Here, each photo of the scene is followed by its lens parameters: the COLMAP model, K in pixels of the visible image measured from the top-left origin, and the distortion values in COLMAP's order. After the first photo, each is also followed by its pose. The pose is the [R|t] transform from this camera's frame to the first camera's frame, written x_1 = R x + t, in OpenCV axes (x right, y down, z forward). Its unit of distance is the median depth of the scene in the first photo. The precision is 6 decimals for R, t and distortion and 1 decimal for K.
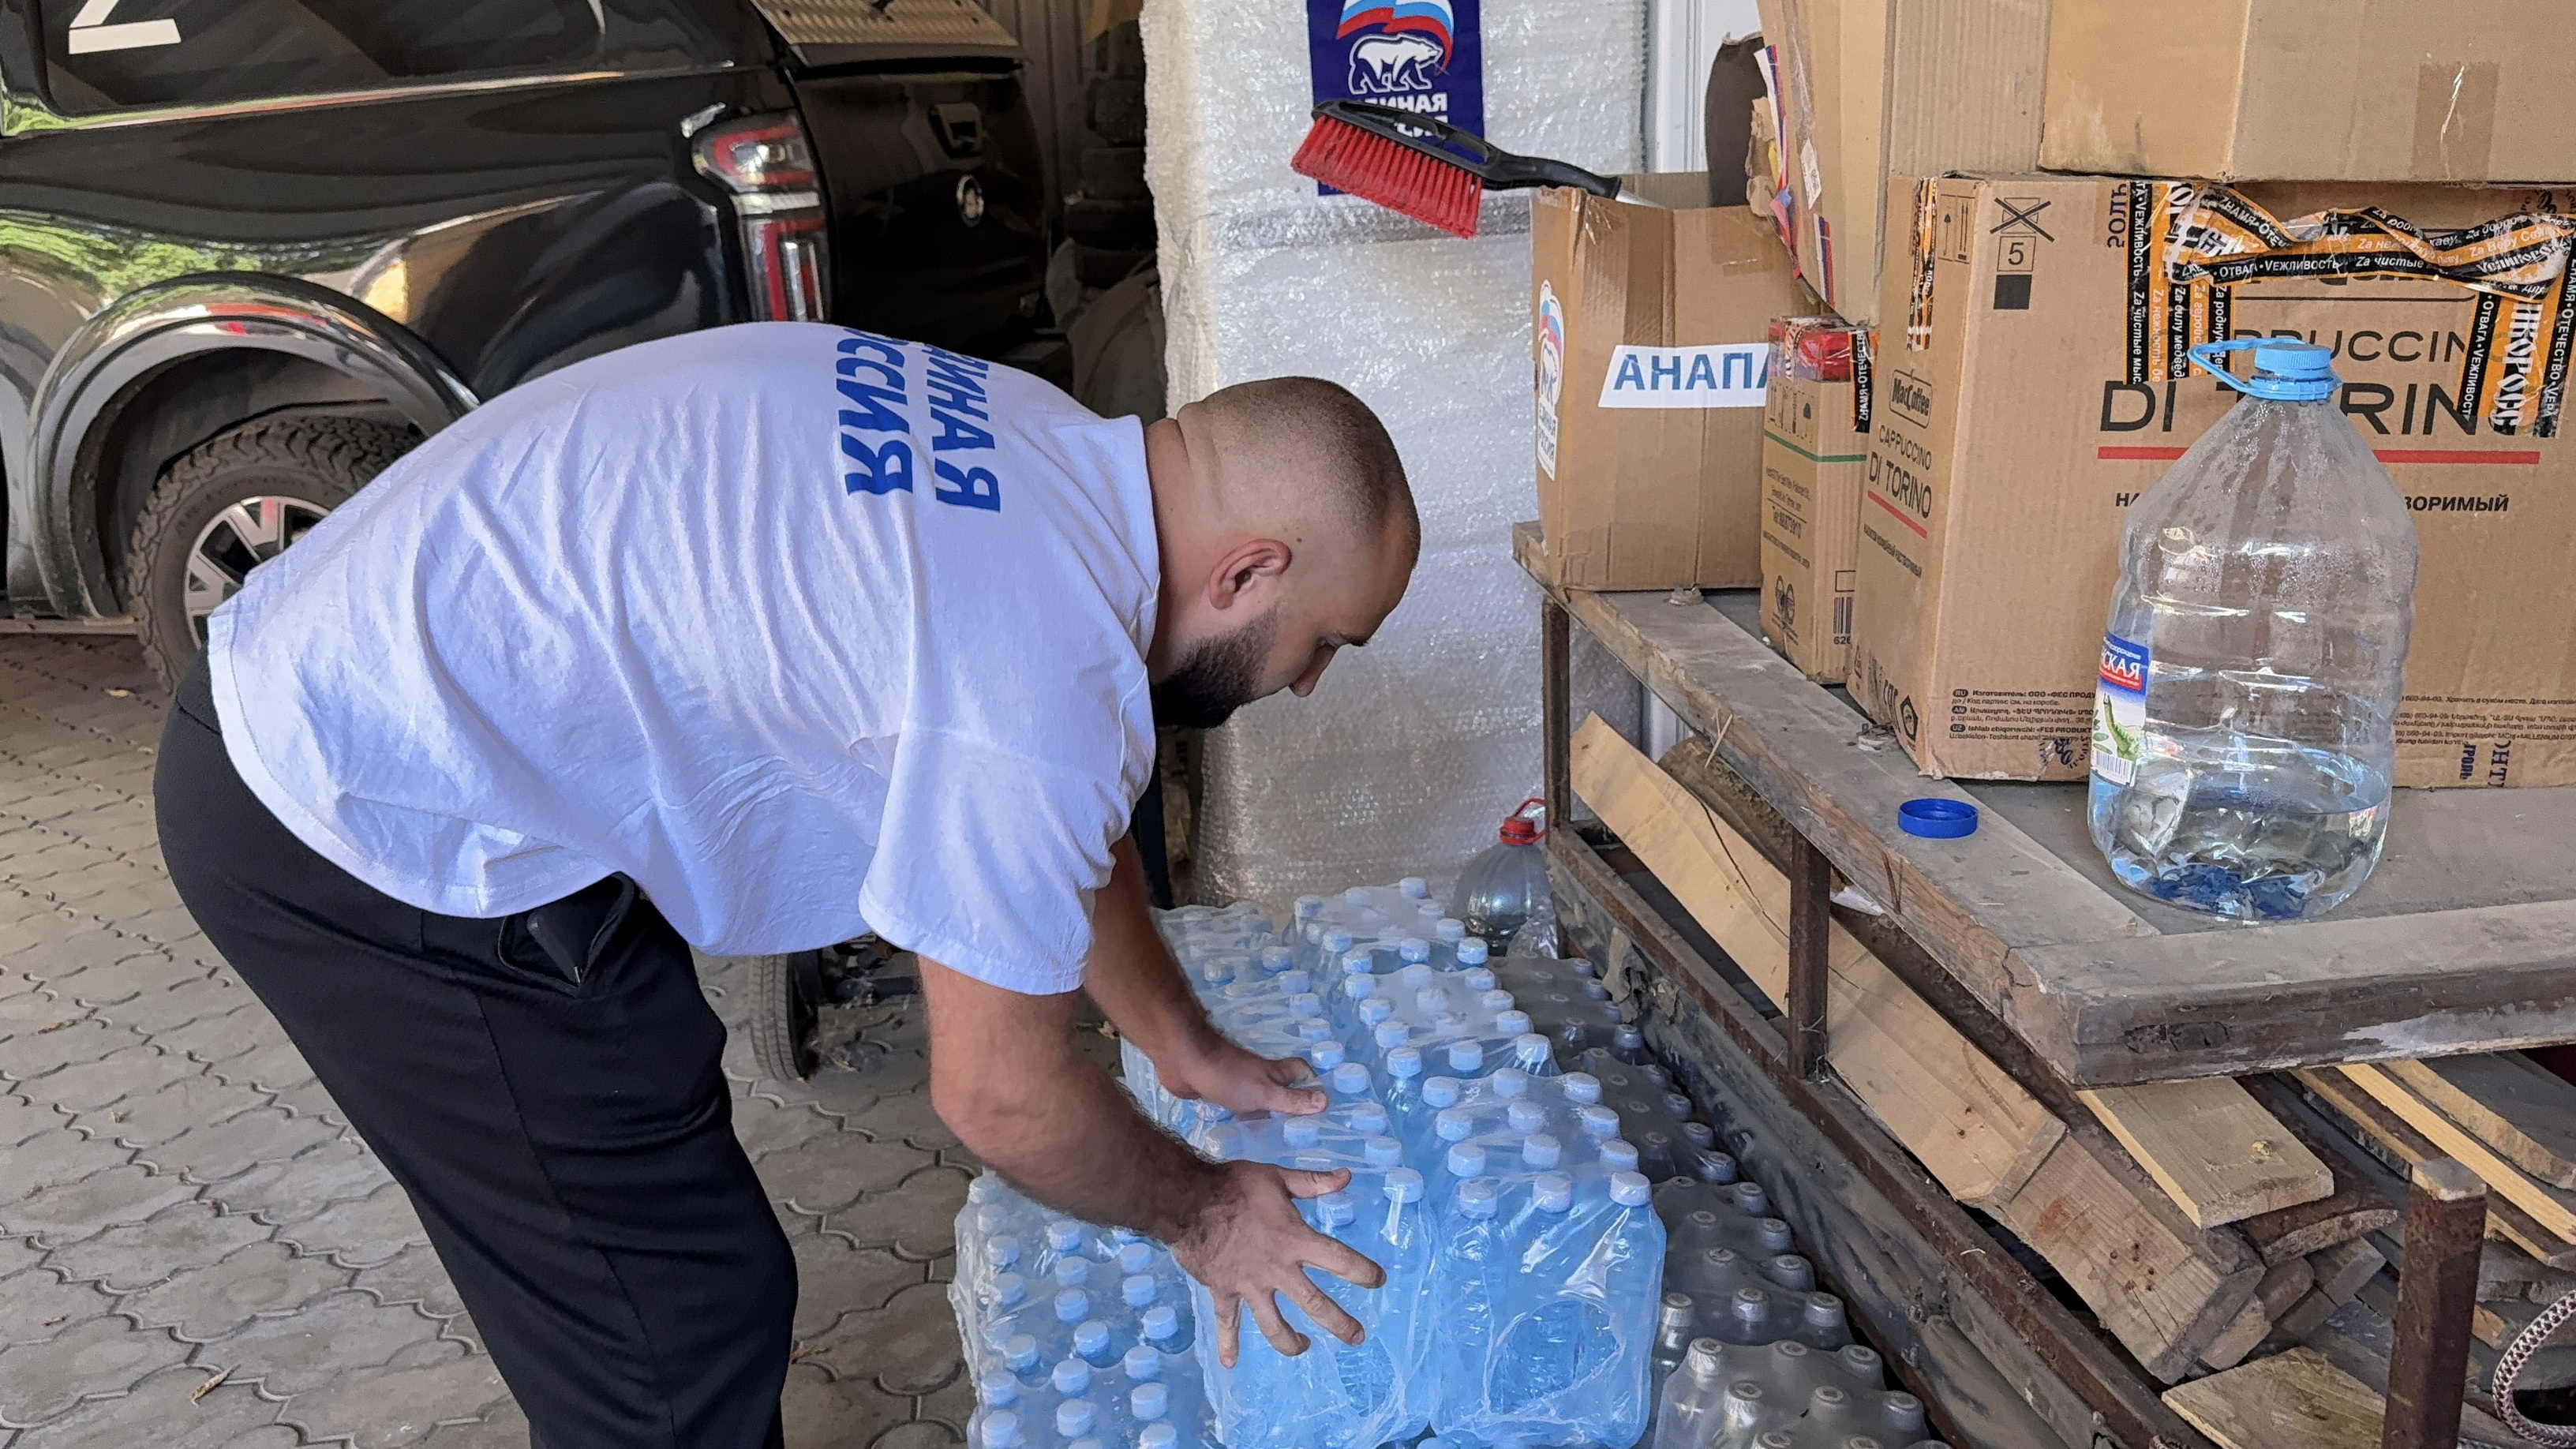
lens RADIAL K [[2142.8, 0, 1316.3], [0, 2142.8, 775.1], [0, 0, 1]] dist [0.136812, -0.252434]
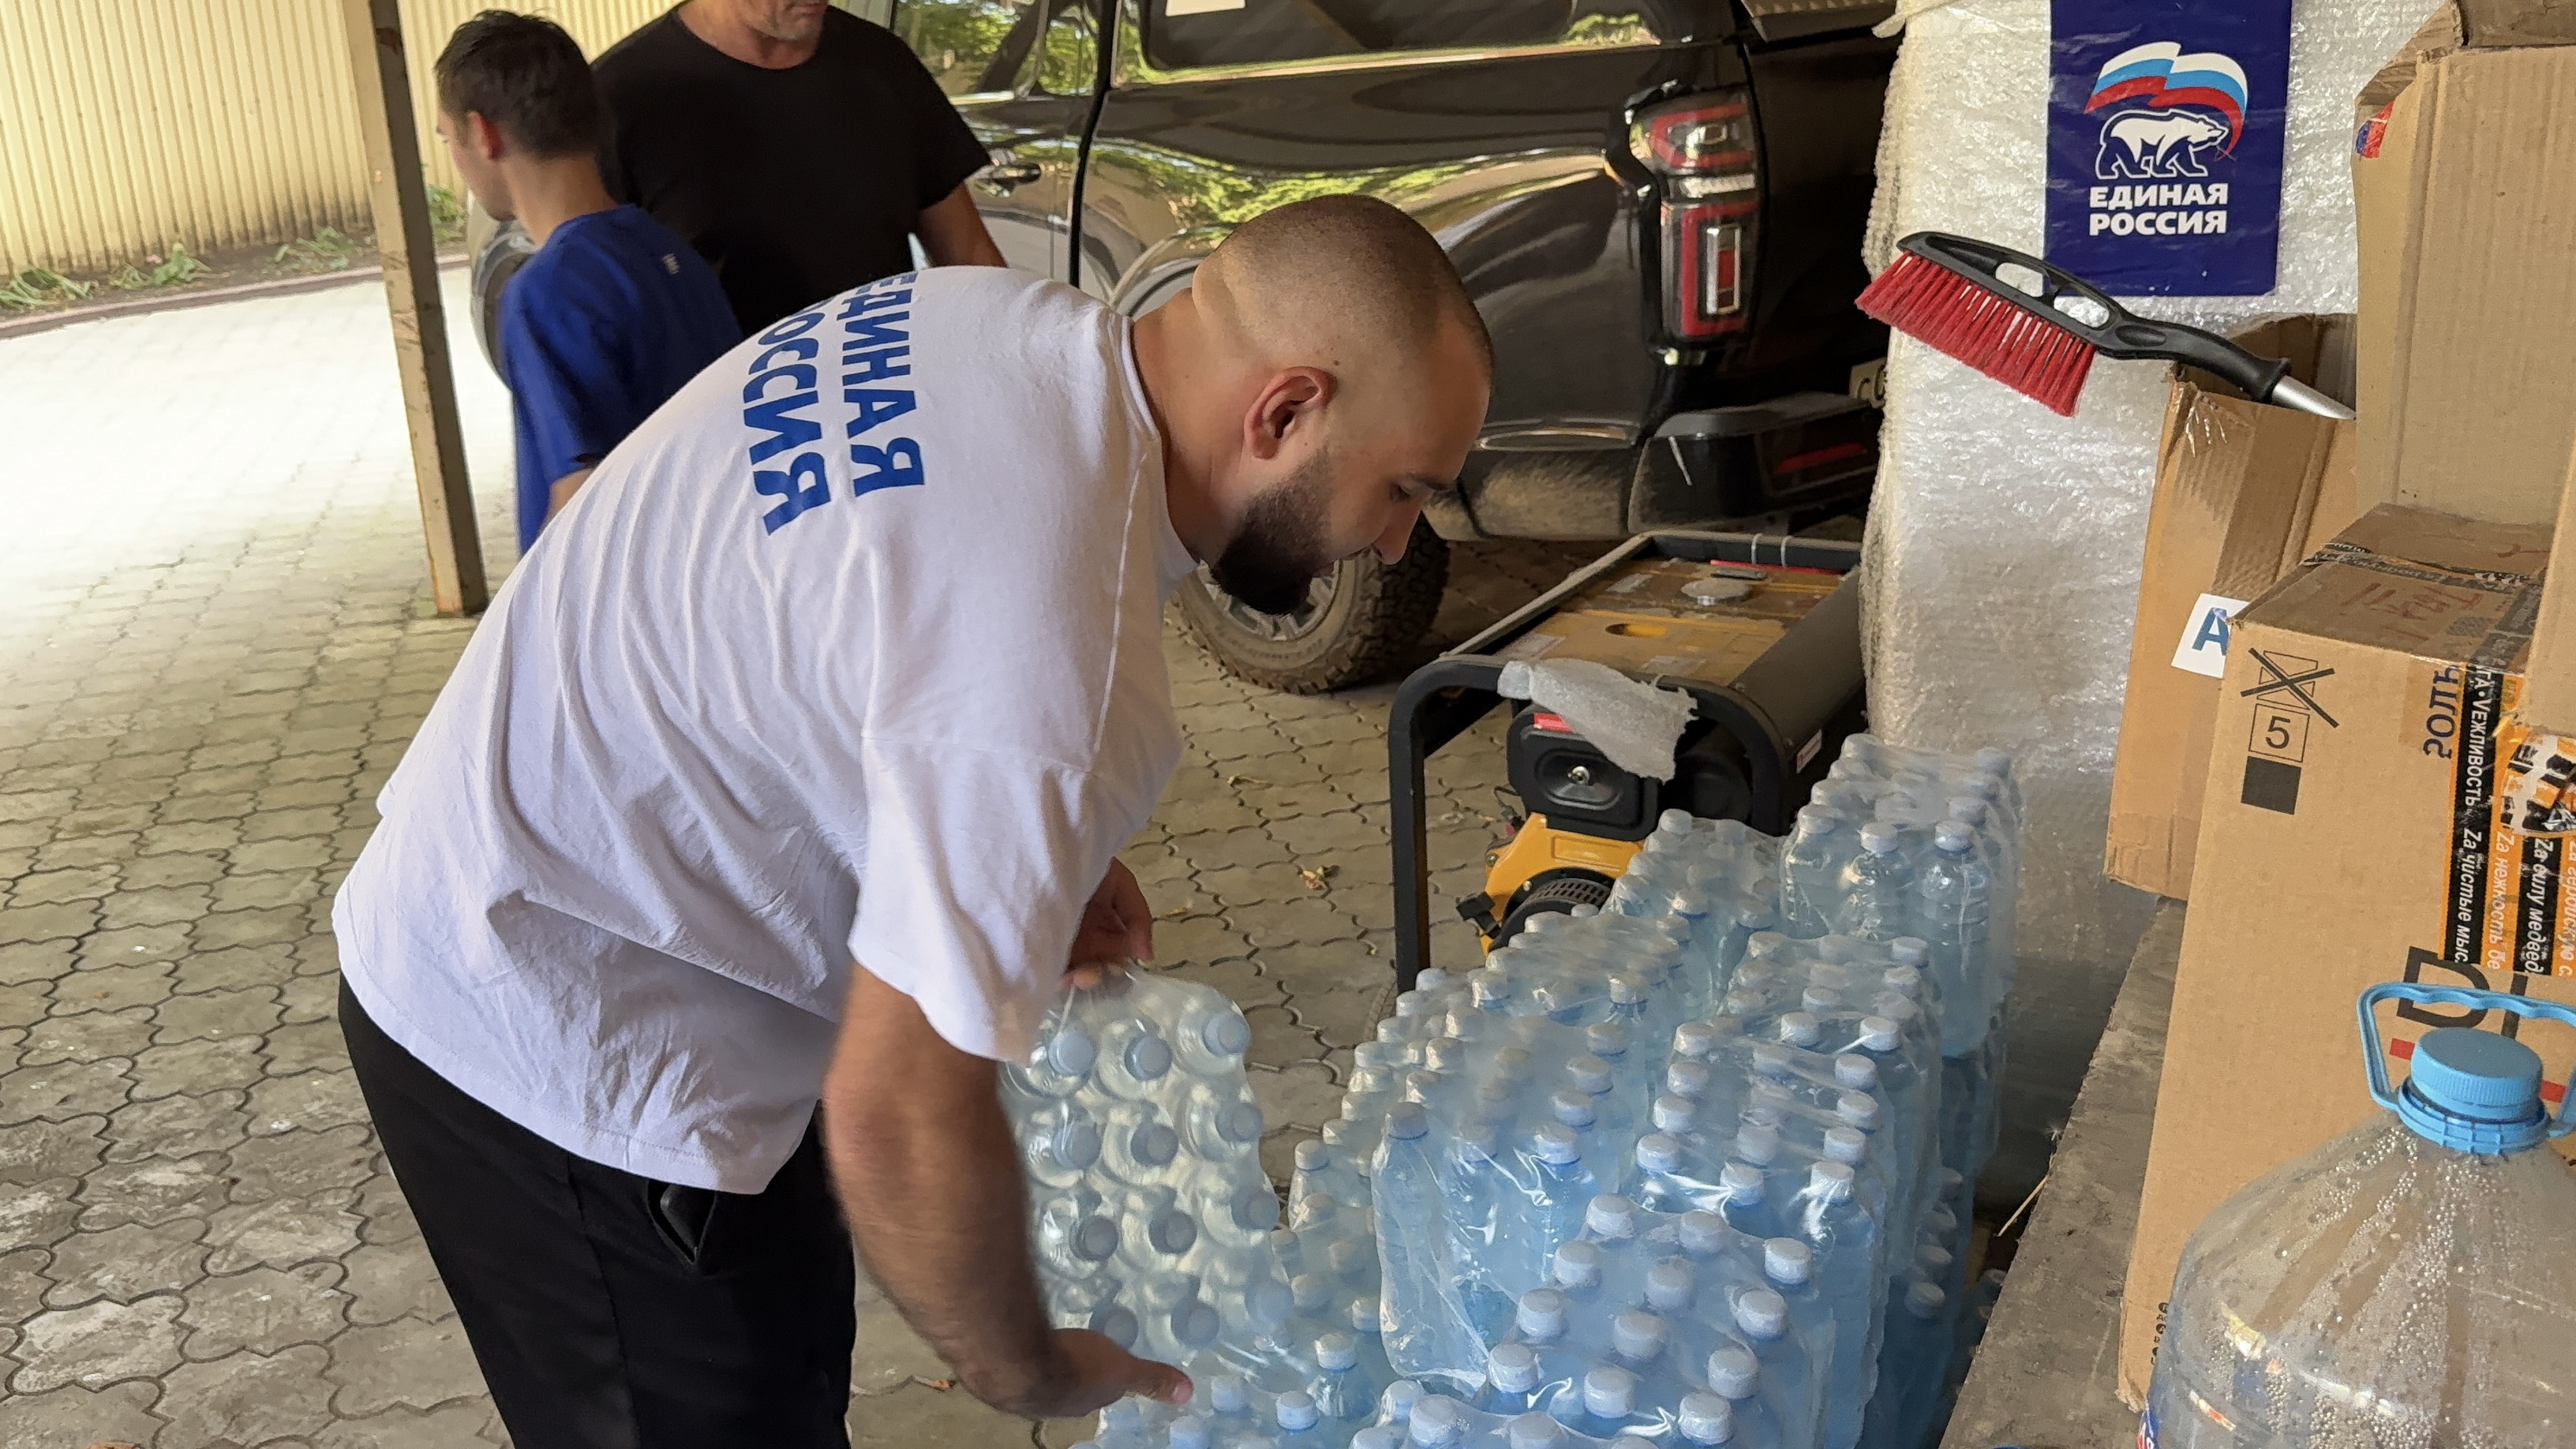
lens RADIAL K [[2142.8, 0, 1254.8], [0, 2142.8, 703.0], [0, 0, 1]] dist [0.136812, -0.252434]
pose [[0.814459, 0.186654, -0.549379, 0.243003], [-0.164283, 0.982282, 0.090183, -0.145020], [0.556478, 0.016804, 0.830692, 0.156080]]
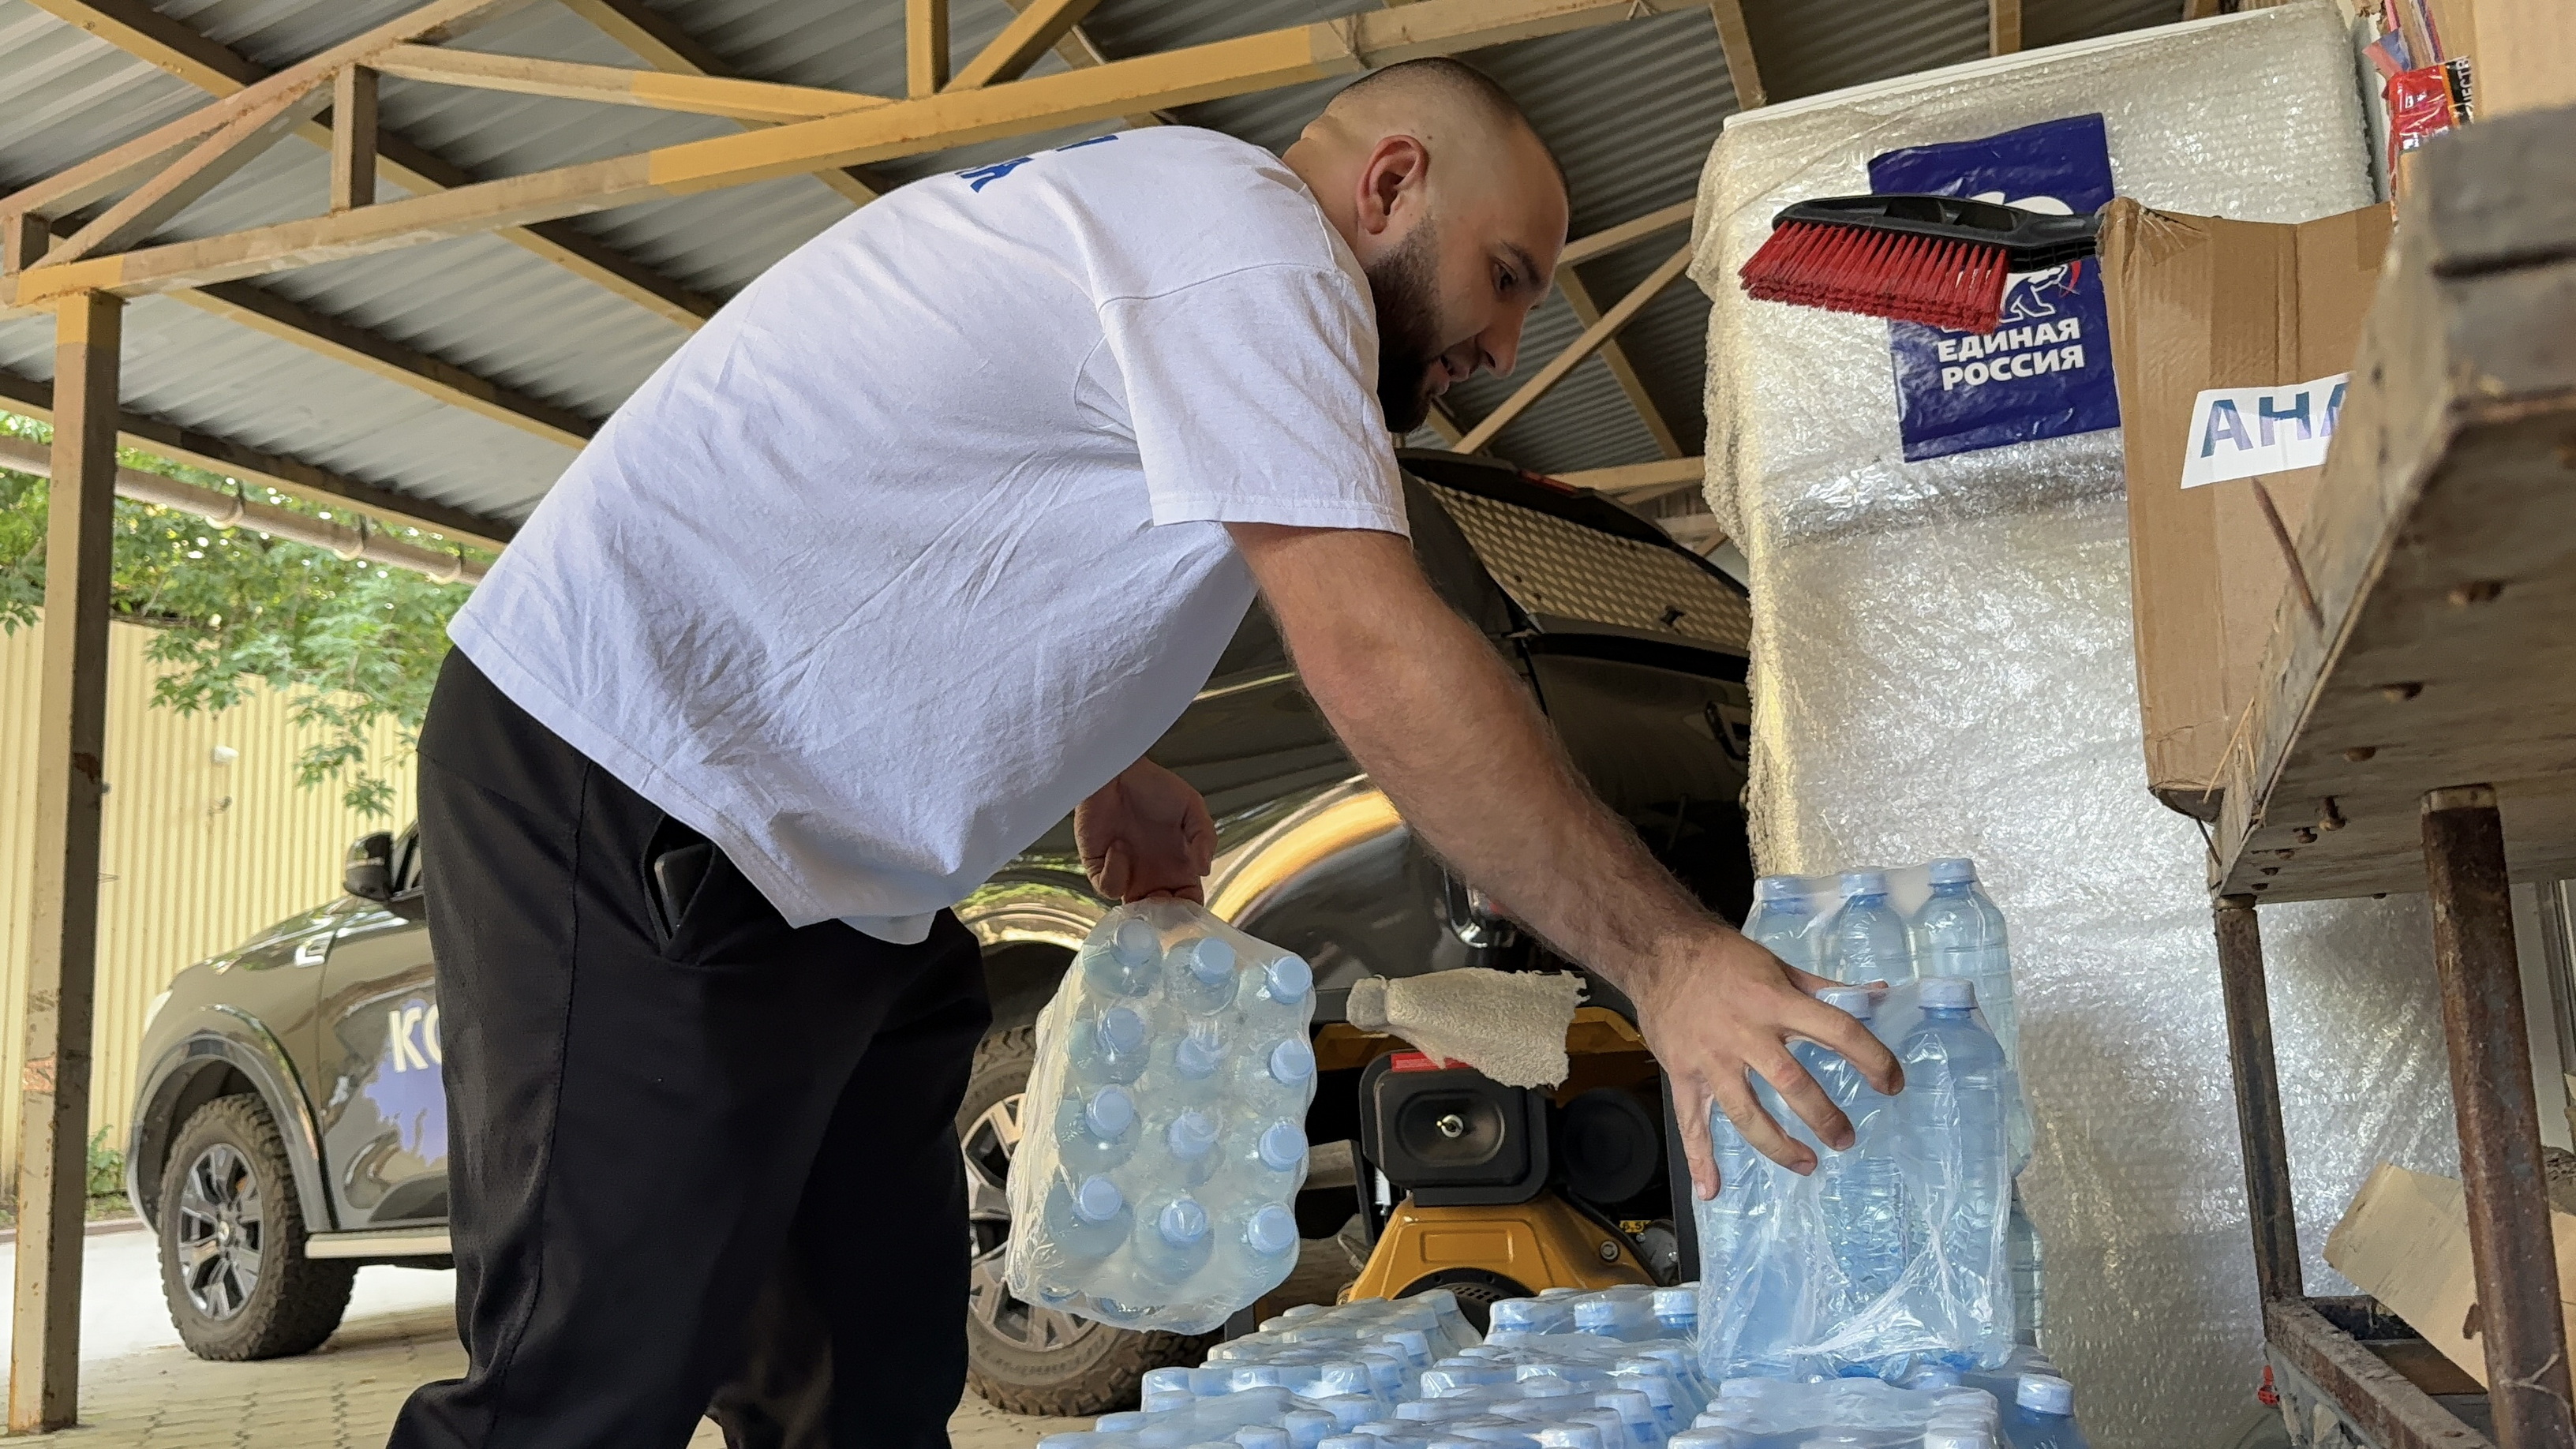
lens RADIAL K [[2142.8, 0, 1304.7], [0, 2142.8, 723.6], [0, 0, 1]] dist [0.136812, -0.252434]
pose [[0.885459, -0.076246, -0.458420, 0.159322], [-0.123848, 0.912057, -0.390914, 0.144442], [0.447911, 0.402913, 0.798146, 0.335322]]
